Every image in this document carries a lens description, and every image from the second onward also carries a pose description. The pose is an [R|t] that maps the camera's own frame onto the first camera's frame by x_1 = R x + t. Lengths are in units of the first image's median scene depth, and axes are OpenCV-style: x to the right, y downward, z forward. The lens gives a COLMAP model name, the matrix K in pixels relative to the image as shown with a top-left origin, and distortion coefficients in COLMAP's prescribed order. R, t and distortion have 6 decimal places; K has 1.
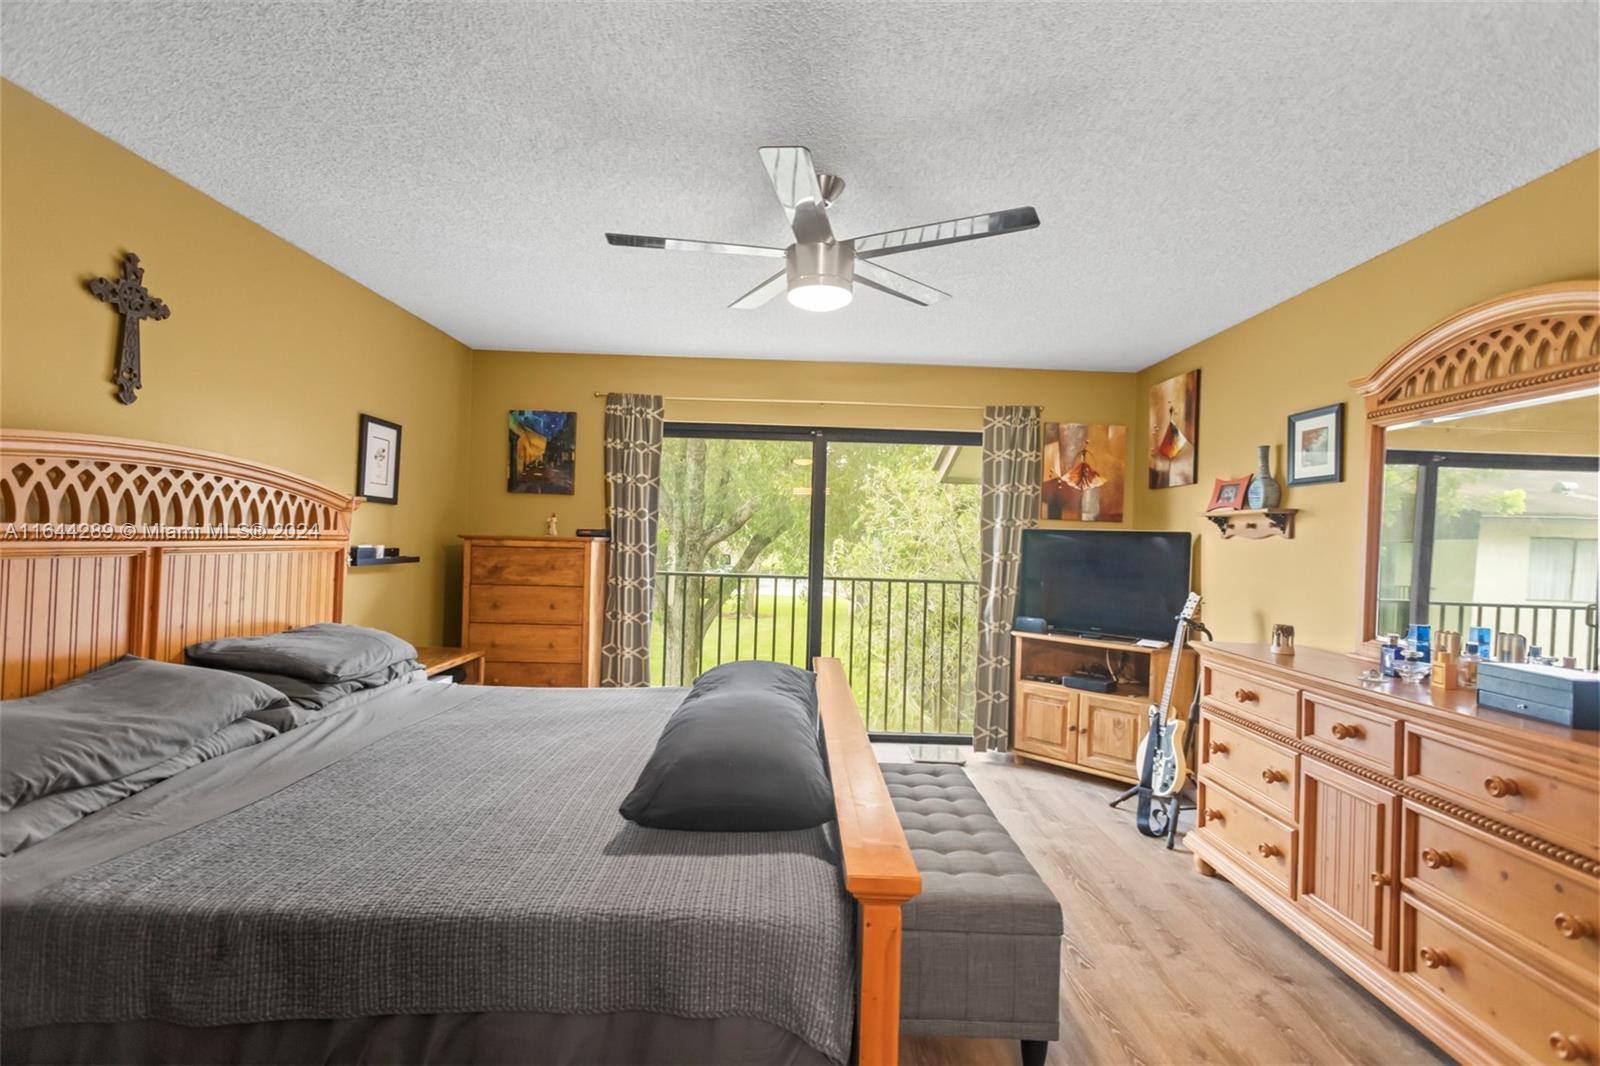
lens RADIAL K [[752.0, 0, 793.8], [0, 752.0, 535.5], [0, 0, 1]] dist [0.003616, 0.001589]
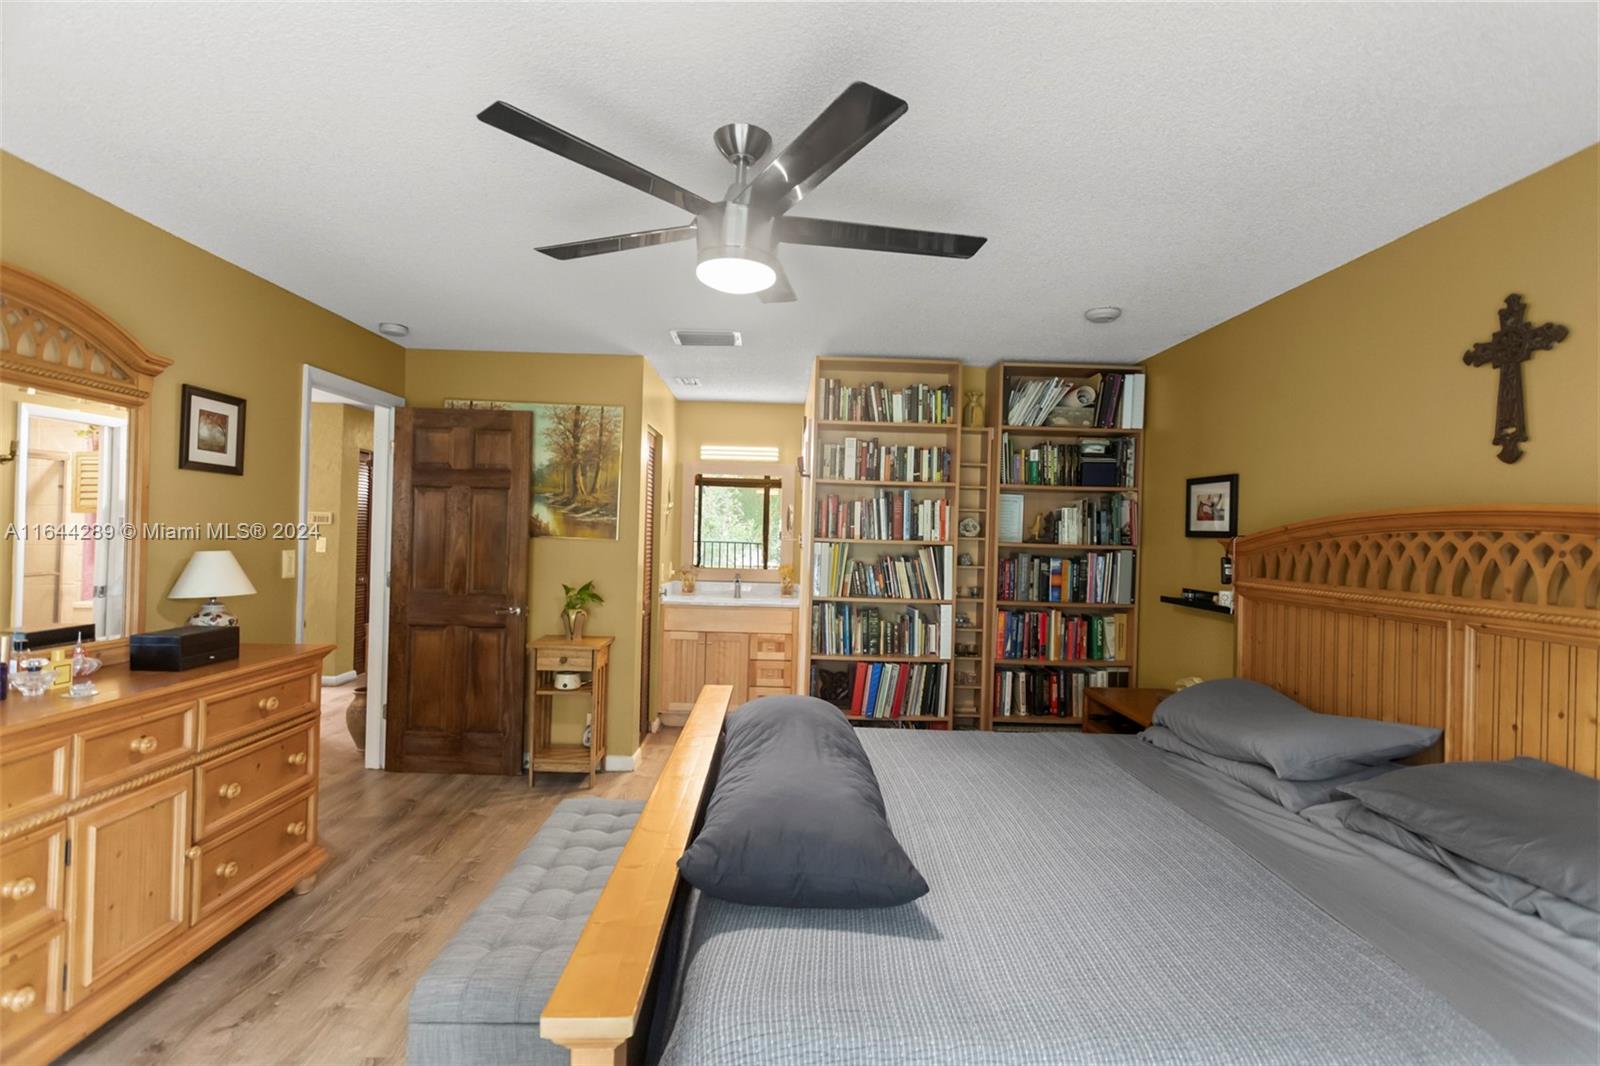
lens RADIAL K [[768.9, 0, 796.8], [0, 768.9, 524.3], [0, 0, 1]] dist [0.002483, 0.001693]
pose [[-0.997891, -0.057945, -0.029258, -0.010614], [-0.057453, 0.998197, -0.017364, -0.018981], [0.030211, -0.015646, -0.999421, 0.949699]]
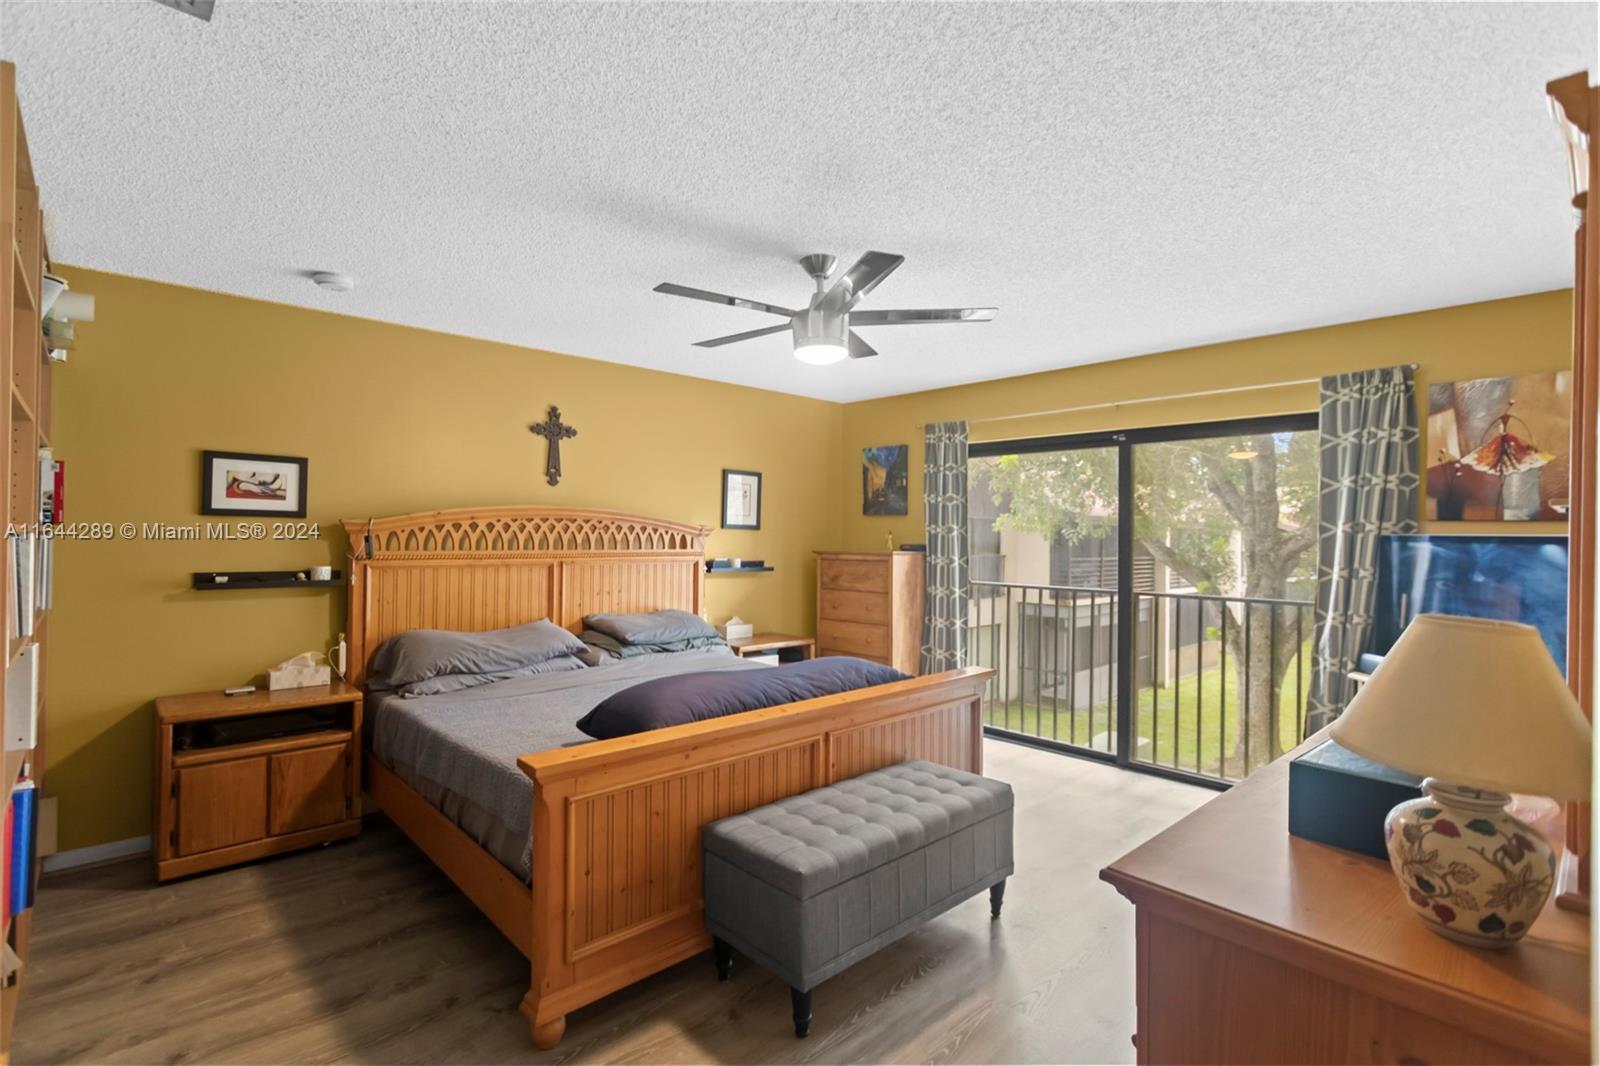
lens RADIAL K [[752.0, 0, 793.8], [0, 752.0, 535.5], [0, 0, 1]] dist [0.003616, 0.001589]
pose [[0.682619, -0.023544, -0.730395, 0.455444], [0.014128, 0.999719, -0.019022, -0.002465], [0.730638, 0.002666, 0.682760, 0.076055]]
